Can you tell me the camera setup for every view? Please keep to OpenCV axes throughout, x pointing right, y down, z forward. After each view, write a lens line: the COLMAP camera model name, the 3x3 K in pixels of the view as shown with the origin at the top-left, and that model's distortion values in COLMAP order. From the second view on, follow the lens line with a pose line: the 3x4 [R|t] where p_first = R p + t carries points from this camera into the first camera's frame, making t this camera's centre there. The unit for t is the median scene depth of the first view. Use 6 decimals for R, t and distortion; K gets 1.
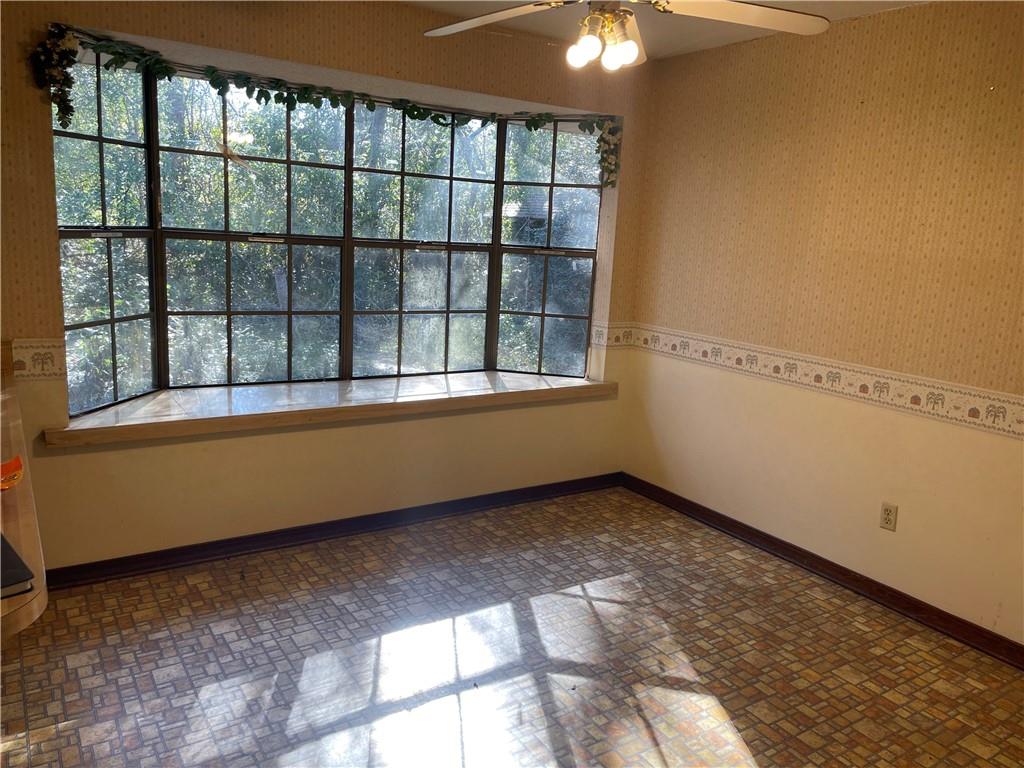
lens RADIAL K [[770.8, 0, 511.0], [0, 770.8, 381.2], [0, 0, 1]] dist [0.033840, -0.058307]
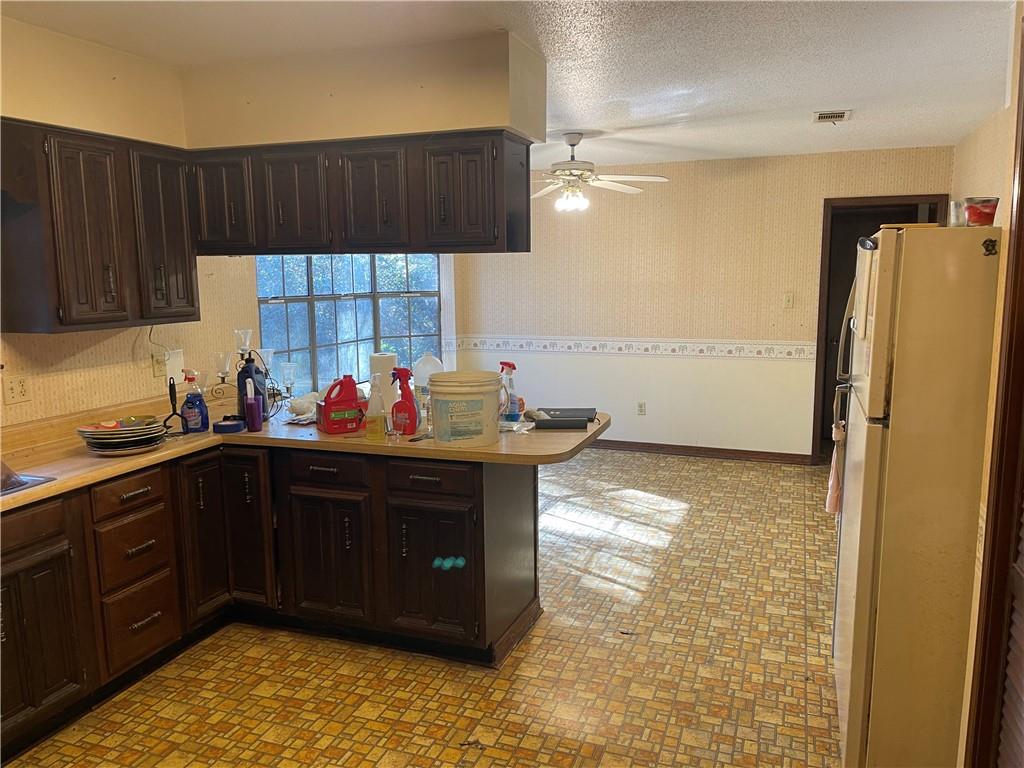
lens RADIAL K [[770.8, 0, 512.6], [0, 770.8, 387.4], [0, 0, 1]] dist [0.033840, -0.058307]
pose [[0.799418, -0.147565, 0.582371, -1.000111], [0.166194, 0.985855, 0.021669, 0.019221], [-0.577330, 0.079464, 0.812635, -0.483515]]
